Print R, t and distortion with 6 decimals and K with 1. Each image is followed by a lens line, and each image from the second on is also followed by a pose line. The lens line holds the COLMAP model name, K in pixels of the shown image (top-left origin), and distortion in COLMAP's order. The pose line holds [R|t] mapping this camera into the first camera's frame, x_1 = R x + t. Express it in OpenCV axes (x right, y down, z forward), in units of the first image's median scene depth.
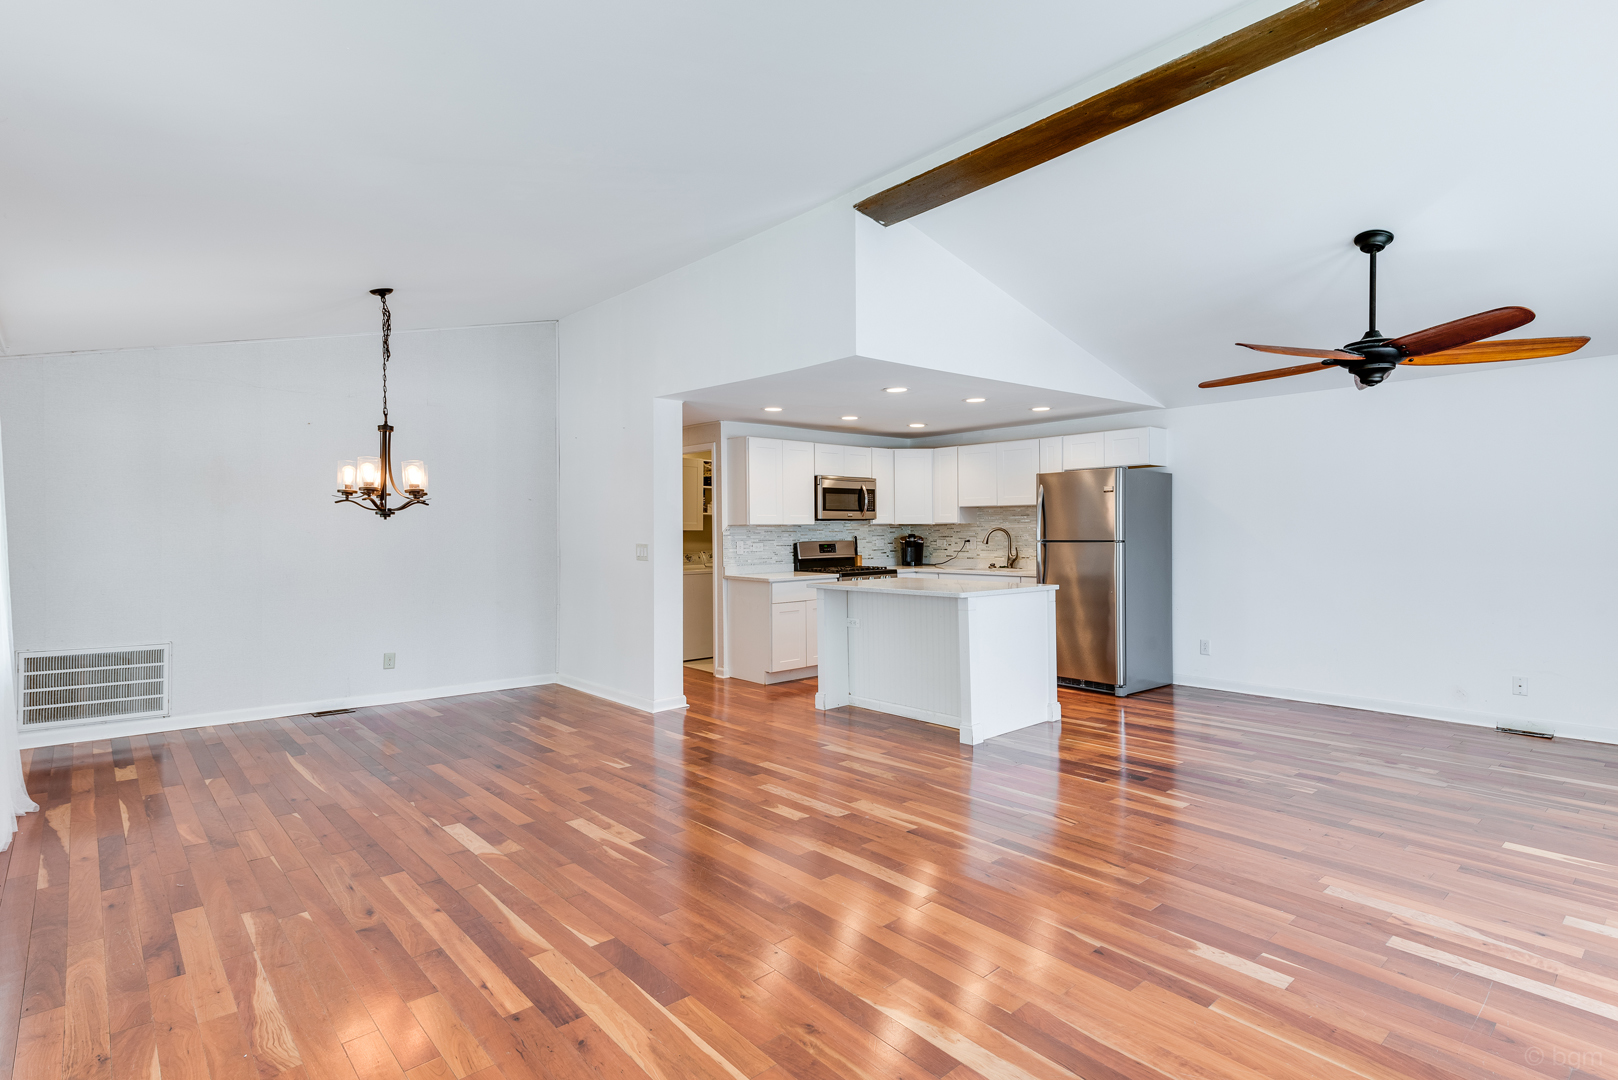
lens RADIAL K [[807.2, 0, 815.0], [0, 807.2, 534.2], [0, 0, 1]] dist [0.020279, -0.003502]
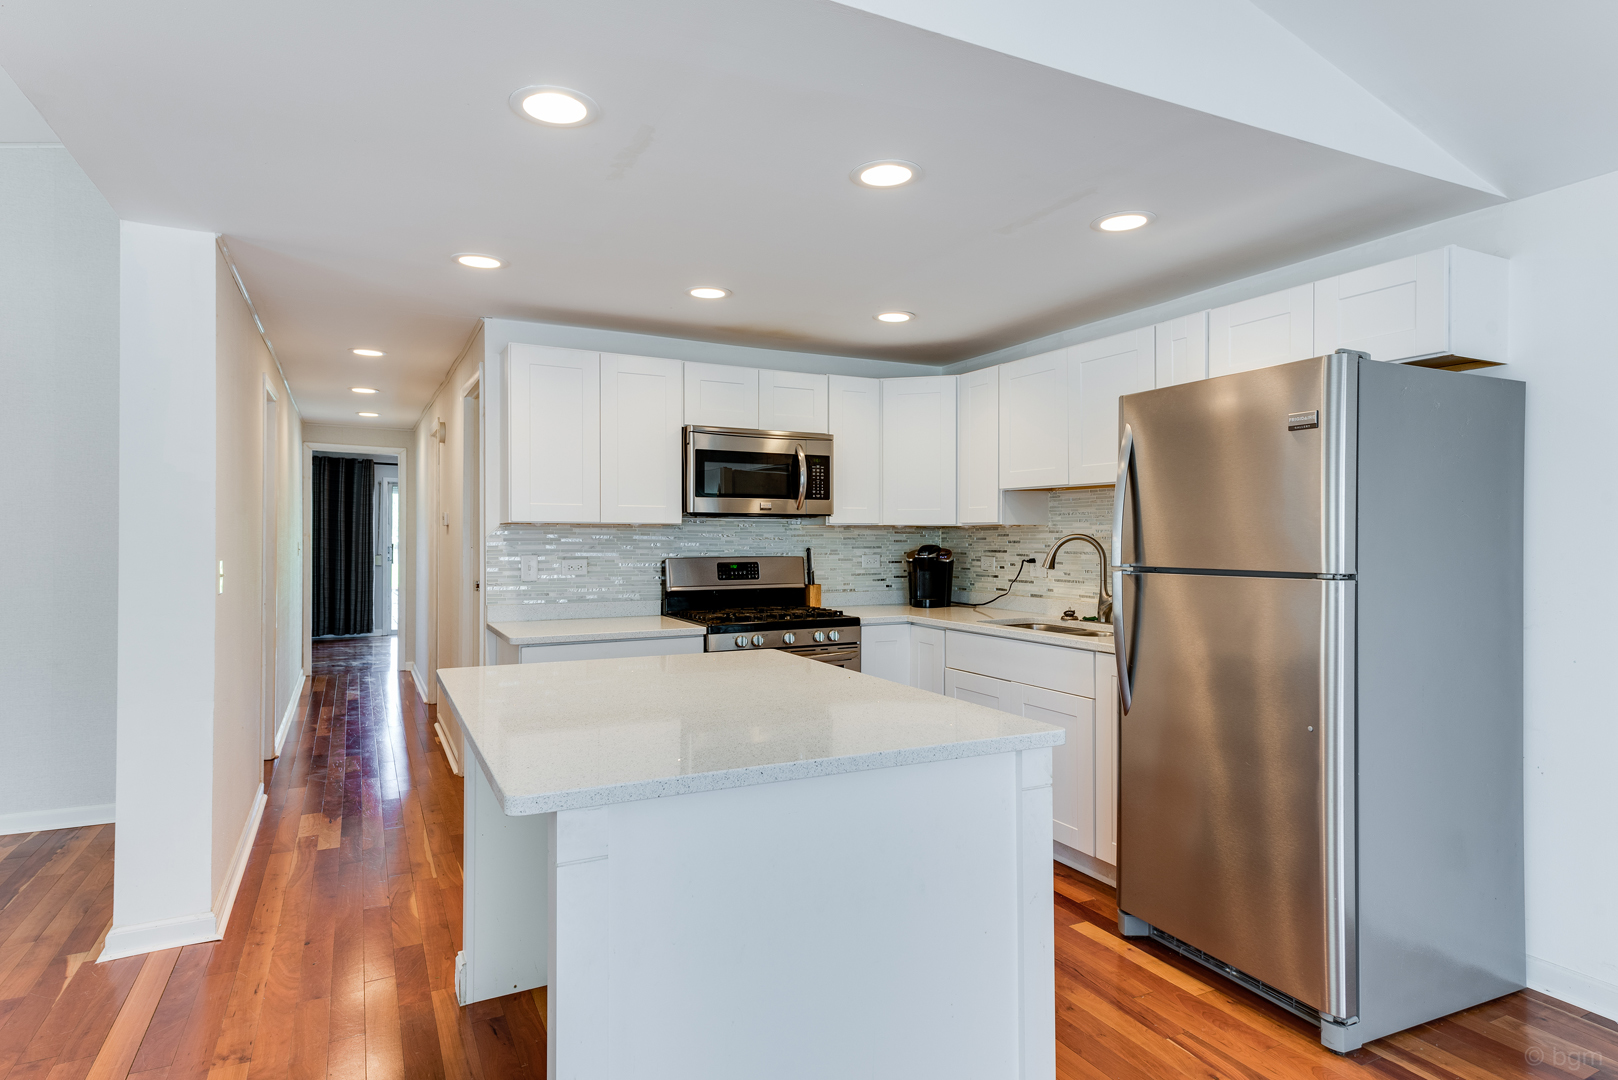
lens RADIAL K [[885.6, 0, 811.0], [0, 885.6, 541.7], [0, 0, 1]] dist [0.015326, 0.001436]
pose [[0.967110, 0.011347, -0.254107, 0.235443], [-0.010849, 0.999935, 0.003362, -0.004224], [0.254129, -0.000495, 0.967170, 0.538068]]
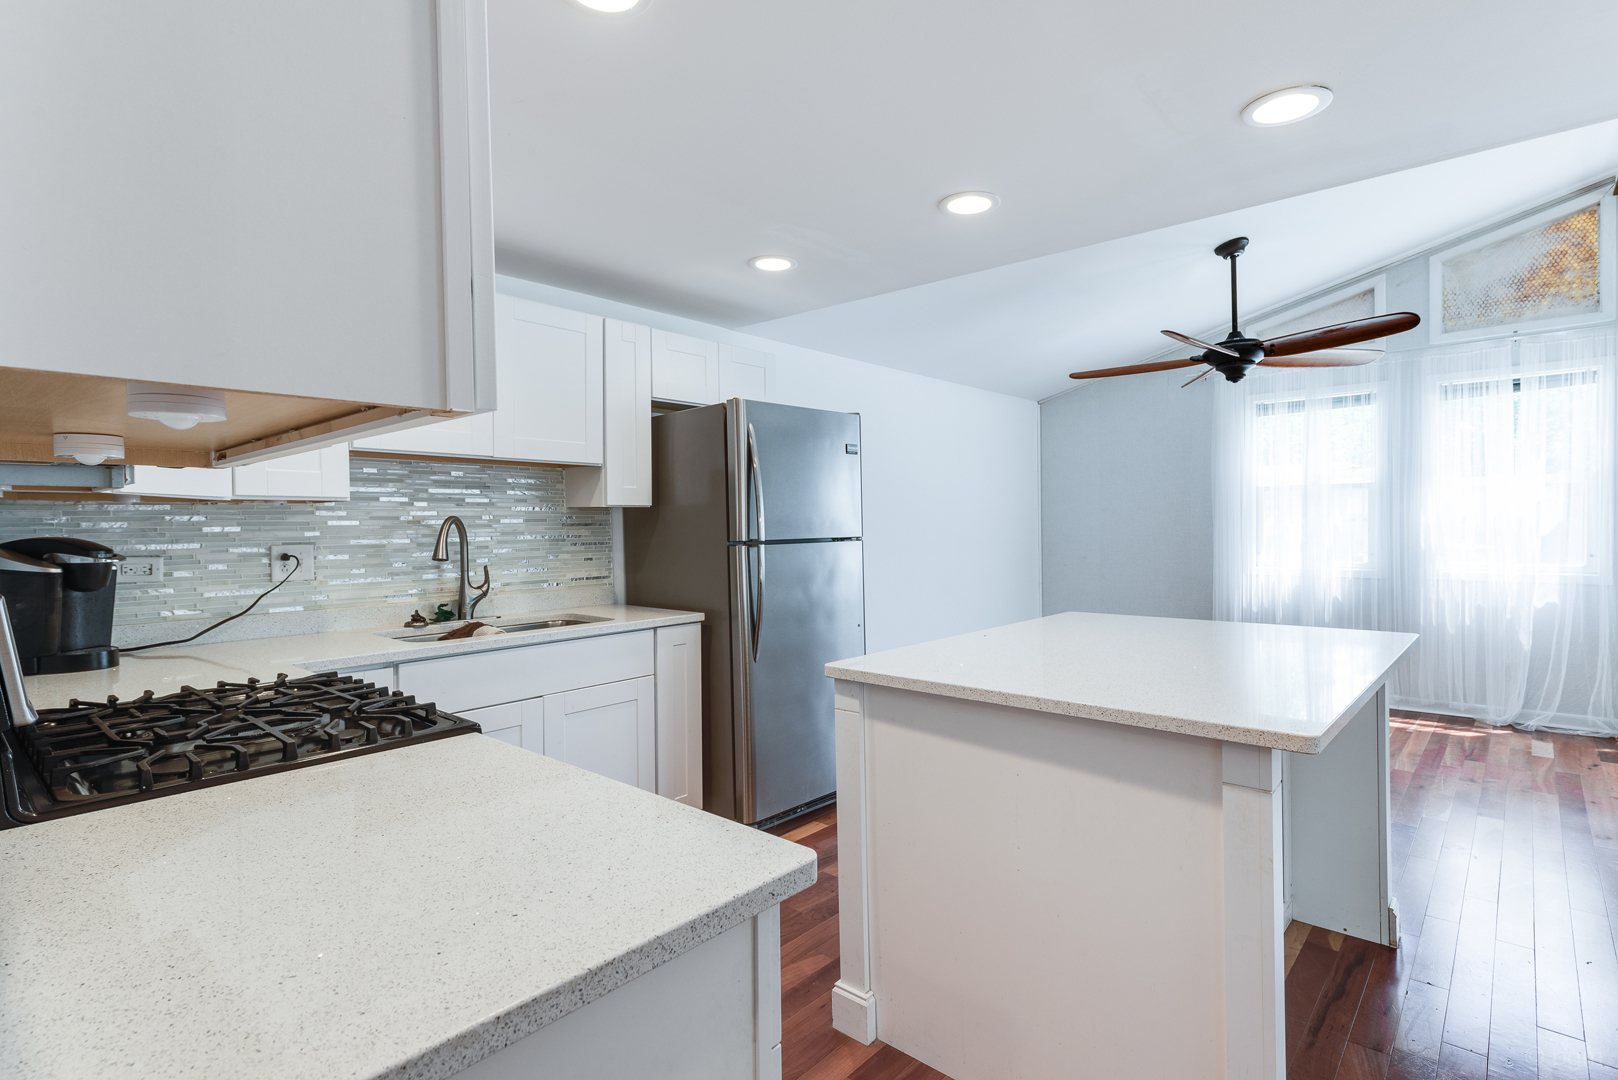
lens RADIAL K [[795.1, 0, 801.6], [0, 795.1, 541.7], [0, 0, 1]] dist [0.025105, -0.007354]
pose [[-0.105397, -0.008730, 0.994392, -0.185544], [0.020624, 0.999727, 0.010963, 0.003094], [-0.994216, 0.021664, -0.105189, 0.999056]]
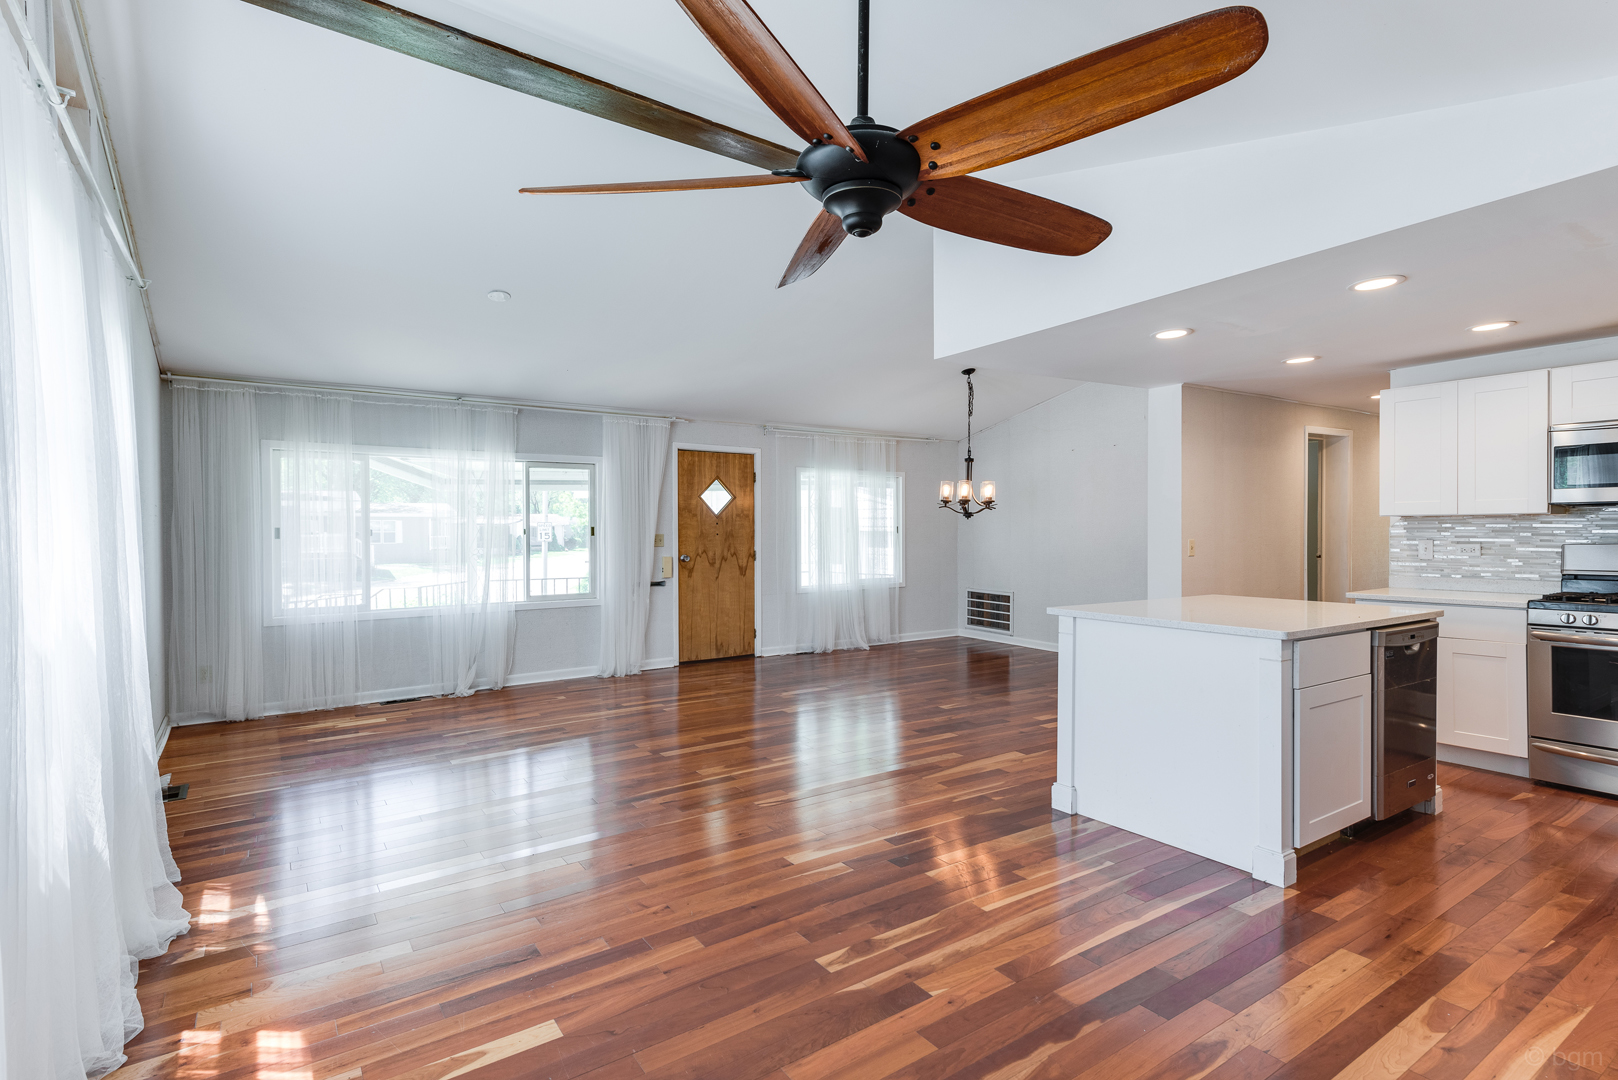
lens RADIAL K [[795.1, 0, 809.0], [0, 795.1, 536.1], [0, 0, 1]] dist [0.025105, -0.007354]
pose [[-0.127710, 0.013793, -0.991716, 0.687728], [0.002090, 0.999905, 0.013638, -0.005478], [0.991809, -0.000331, -0.127726, 0.610887]]
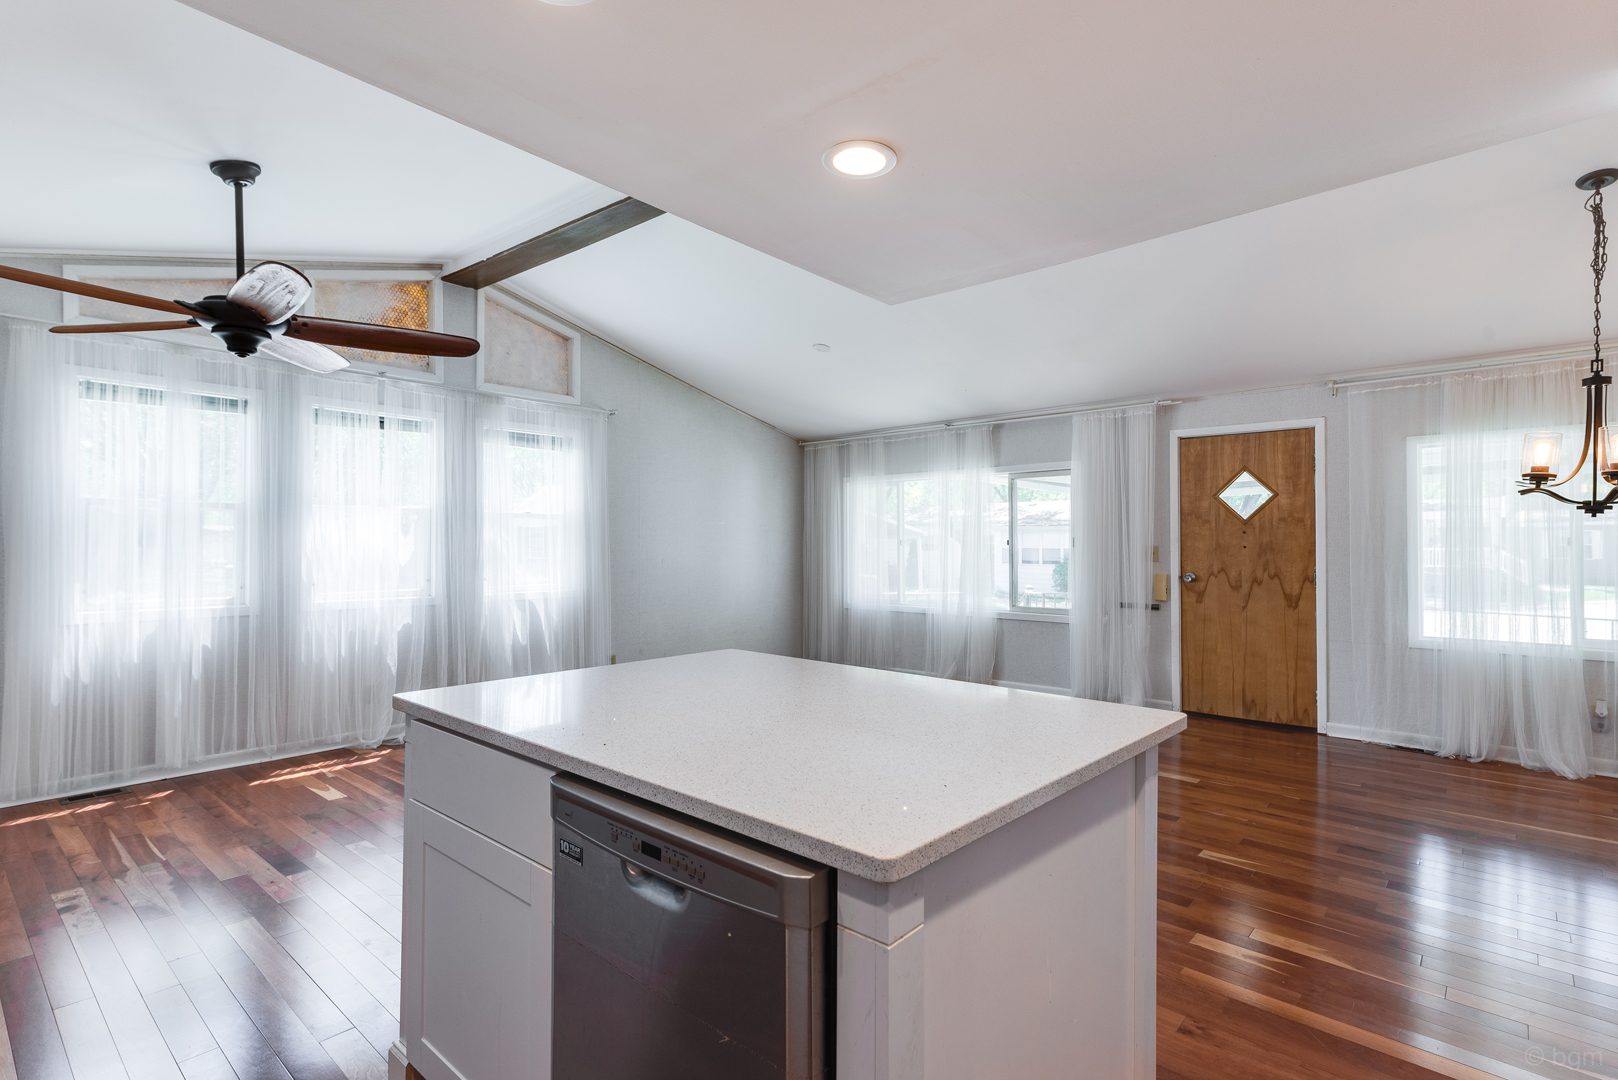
lens RADIAL K [[795.1, 0, 820.5], [0, 795.1, 542.0], [0, 0, 1]] dist [0.025105, -0.007354]
pose [[-0.993270, 0.003694, -0.115759, 0.128450], [0.003725, 0.999993, -0.000052, 0.000042], [0.115758, -0.000483, -0.993277, 1.089371]]
